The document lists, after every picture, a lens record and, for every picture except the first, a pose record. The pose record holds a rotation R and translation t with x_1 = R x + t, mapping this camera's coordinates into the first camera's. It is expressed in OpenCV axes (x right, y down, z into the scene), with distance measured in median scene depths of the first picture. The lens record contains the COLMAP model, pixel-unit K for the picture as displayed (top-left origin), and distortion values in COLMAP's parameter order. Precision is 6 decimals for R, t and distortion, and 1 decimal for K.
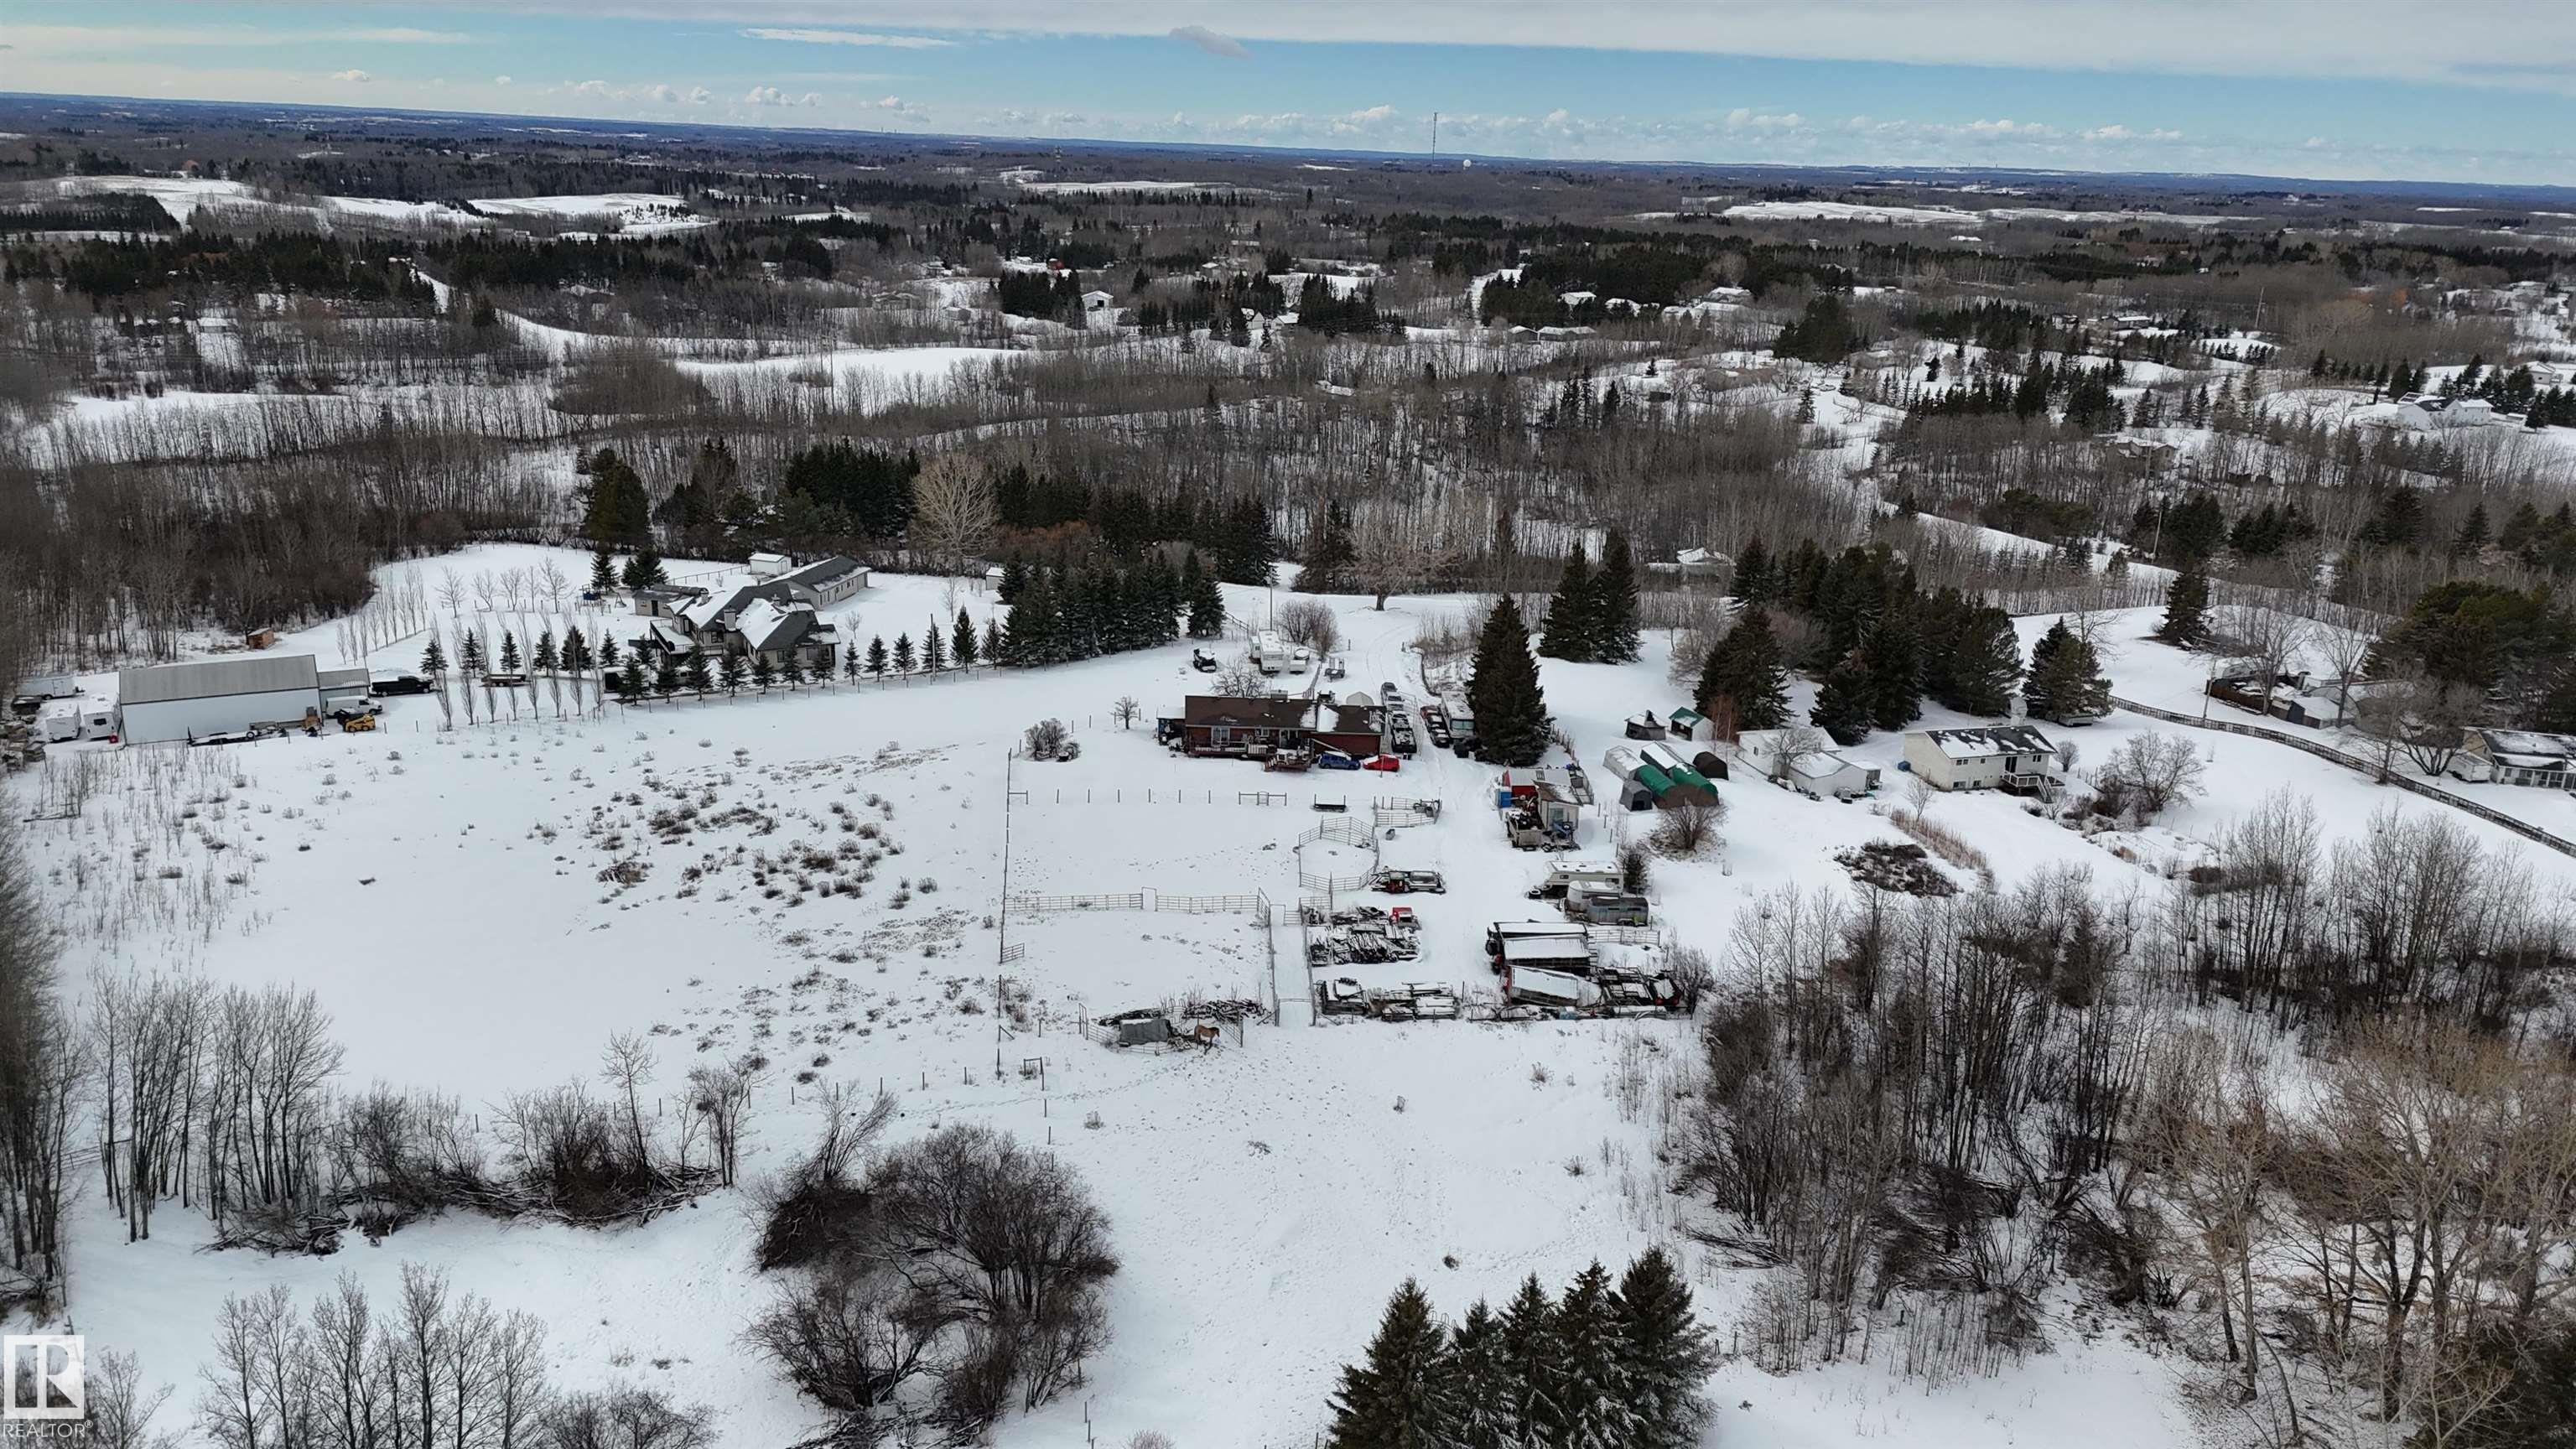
lens RADIAL K [[1880.7, 0, 1291.3], [0, 1880.7, 710.4], [0, 0, 1]] dist [0.081131, -0.081291]
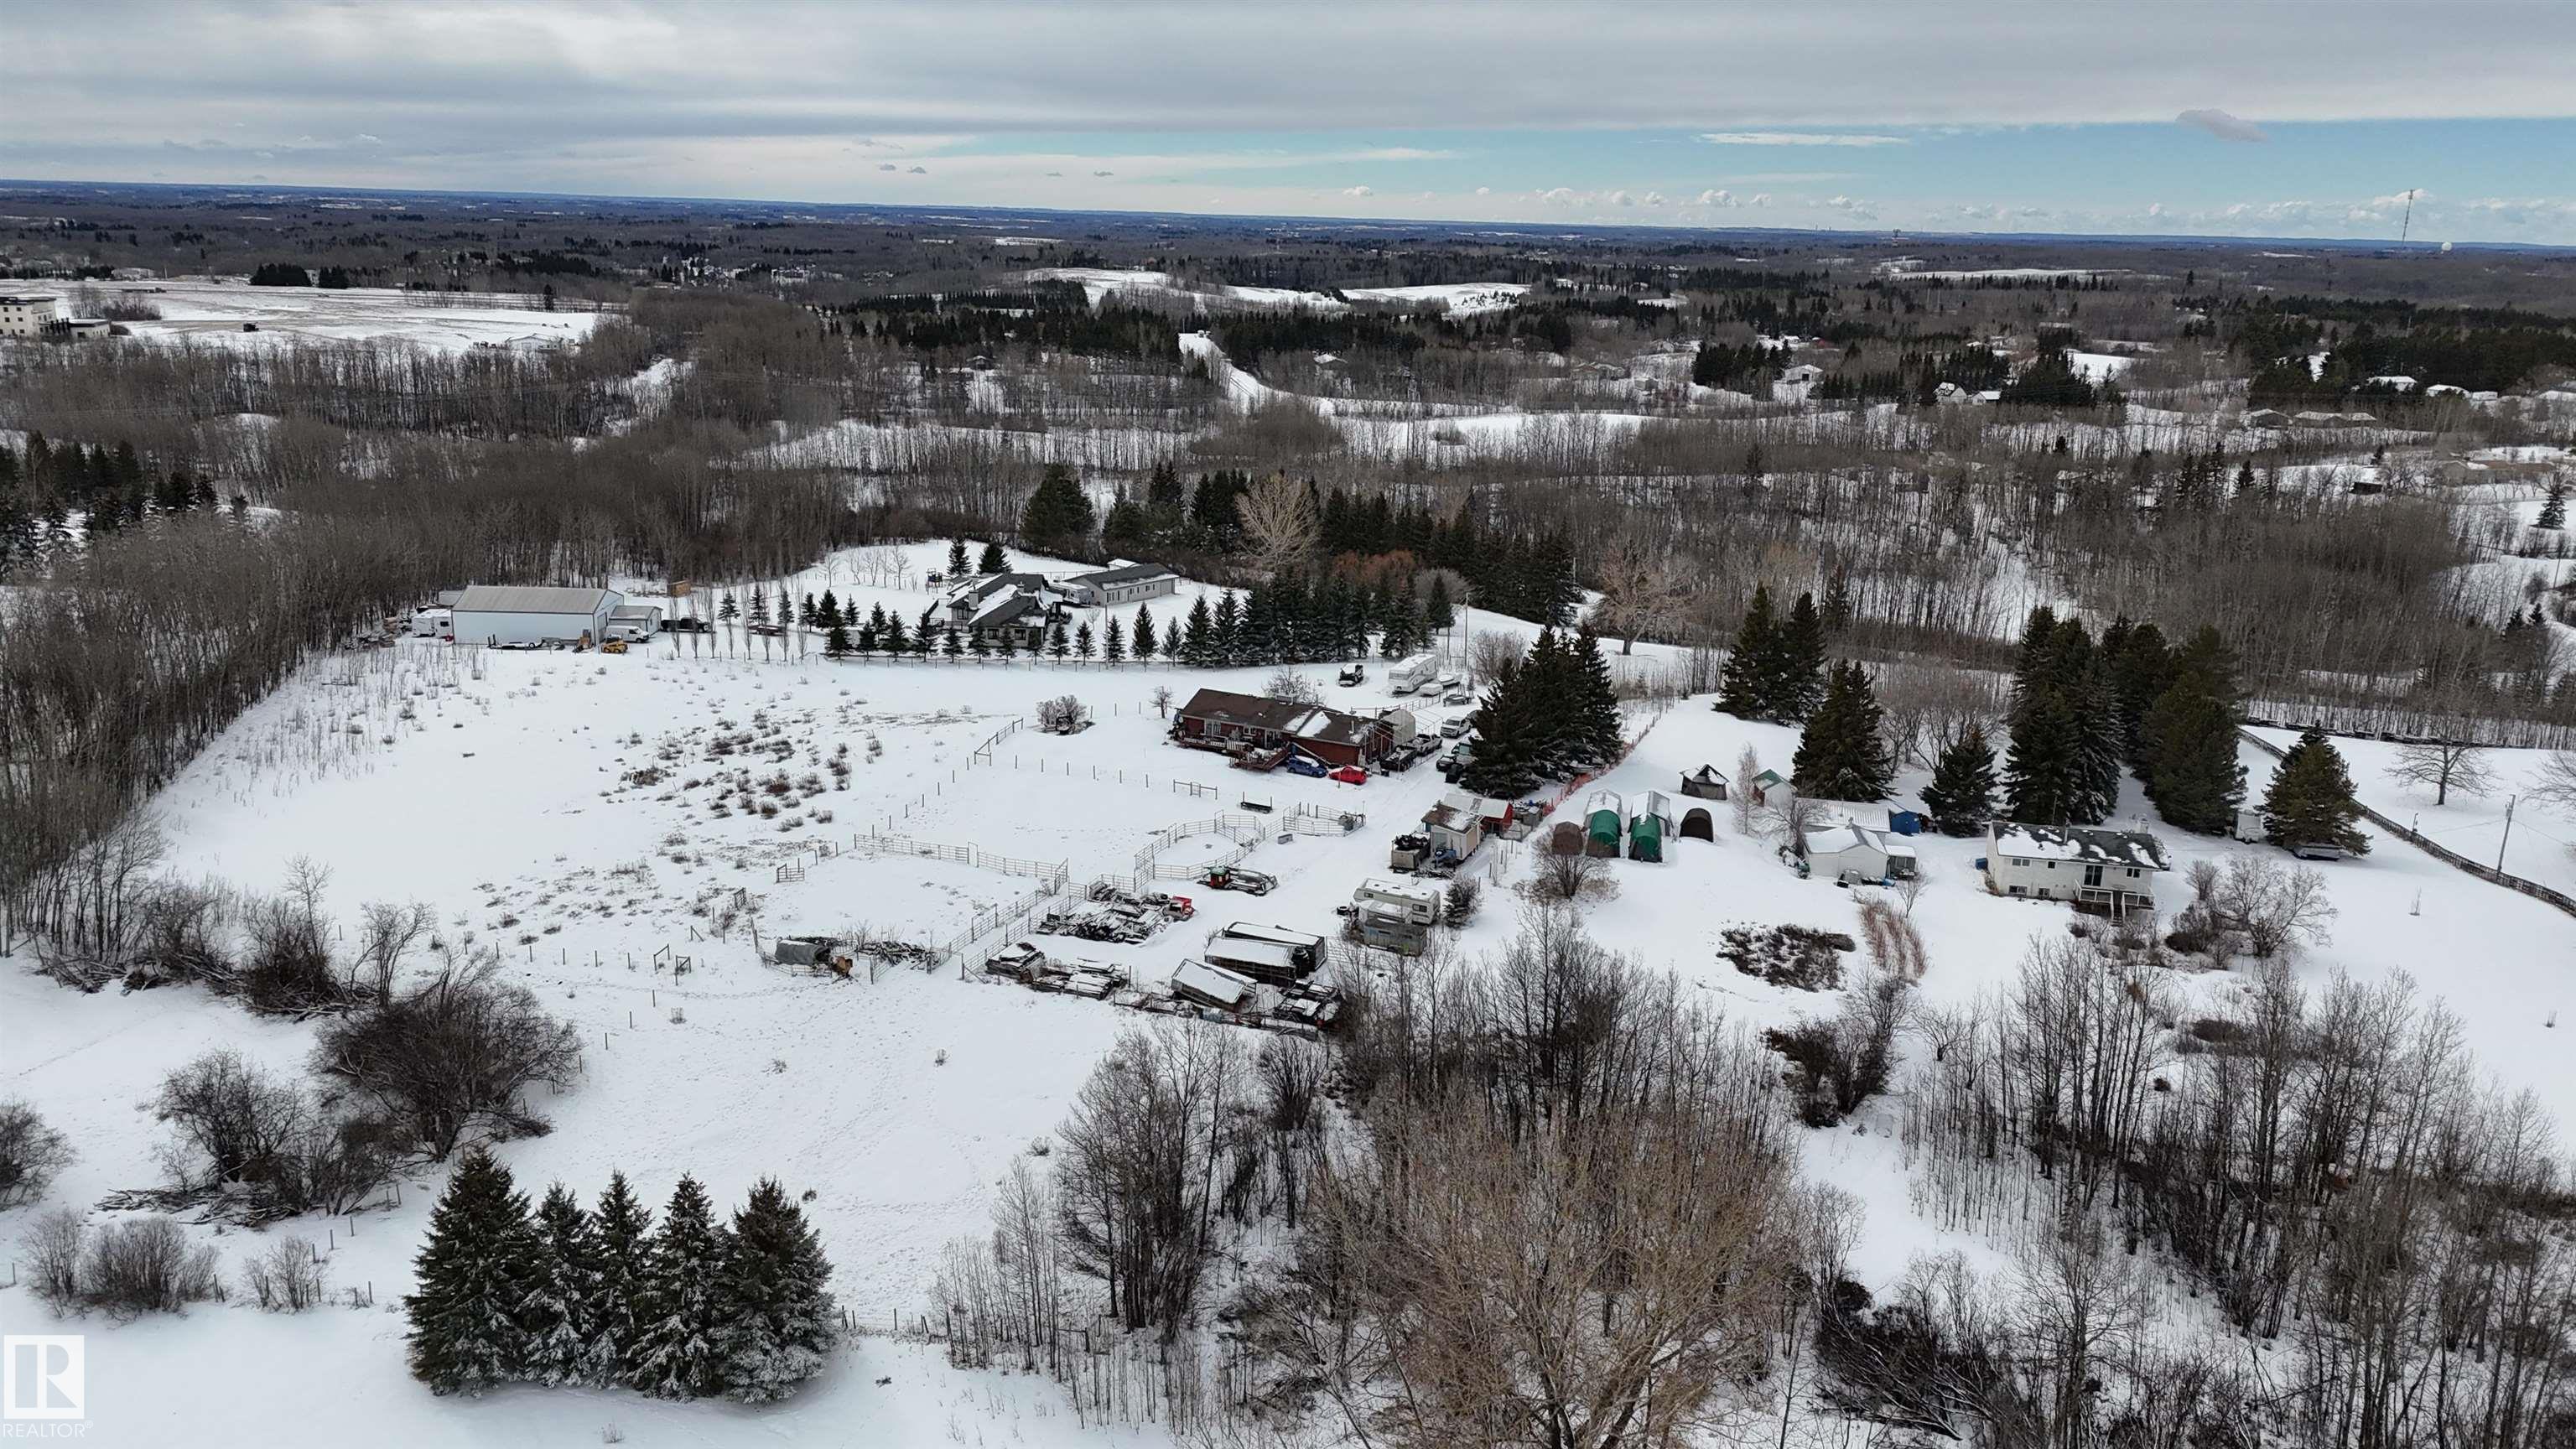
lens RADIAL K [[1880.7, 0, 1291.3], [0, 1880.7, 710.4], [0, 0, 1]] dist [0.081131, -0.081291]
pose [[0.893086, 0.103399, -0.437842, 0.371071], [-0.124354, 0.992049, -0.019371, 0.015014], [0.432358, 0.071747, 0.898843, 0.104896]]
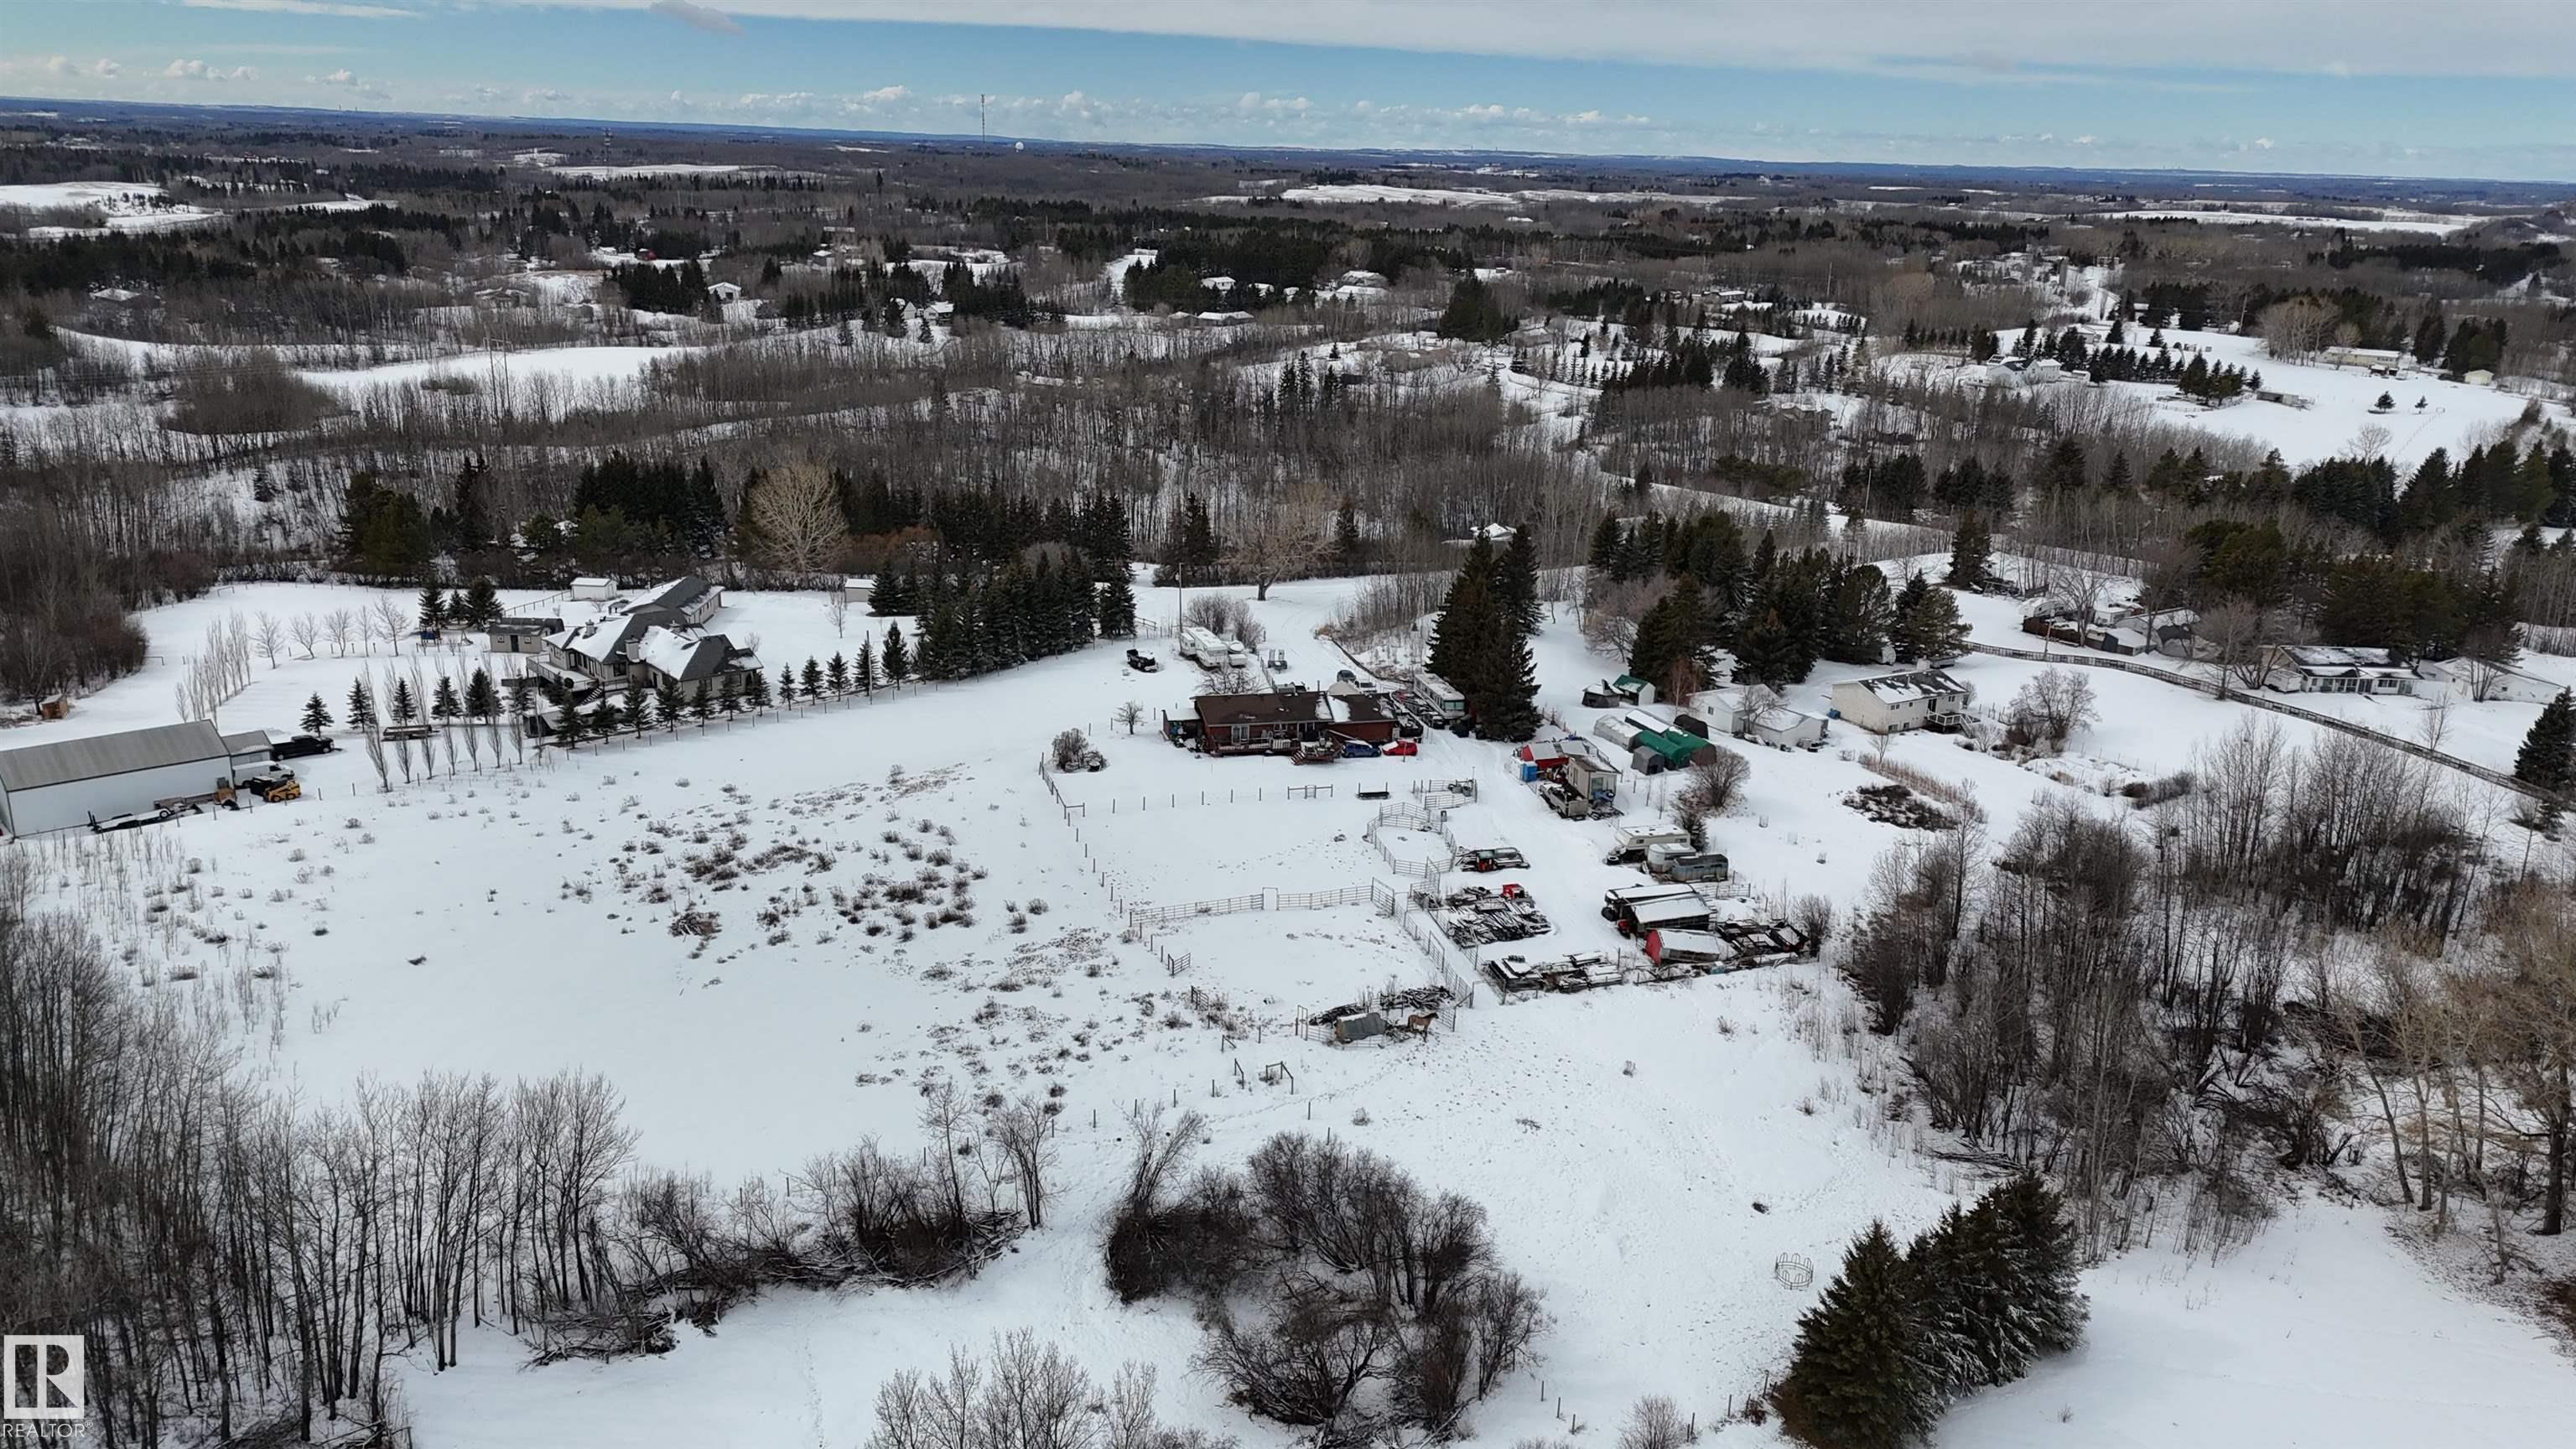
lens RADIAL K [[1880.7, 0, 1291.3], [0, 1880.7, 710.4], [0, 0, 1]] dist [0.081131, -0.081291]
pose [[0.971343, -0.071897, 0.226545, -0.203524], [0.069937, 0.997412, 0.016680, -0.011667], [-0.227158, -0.000358, 0.973858, 0.012565]]
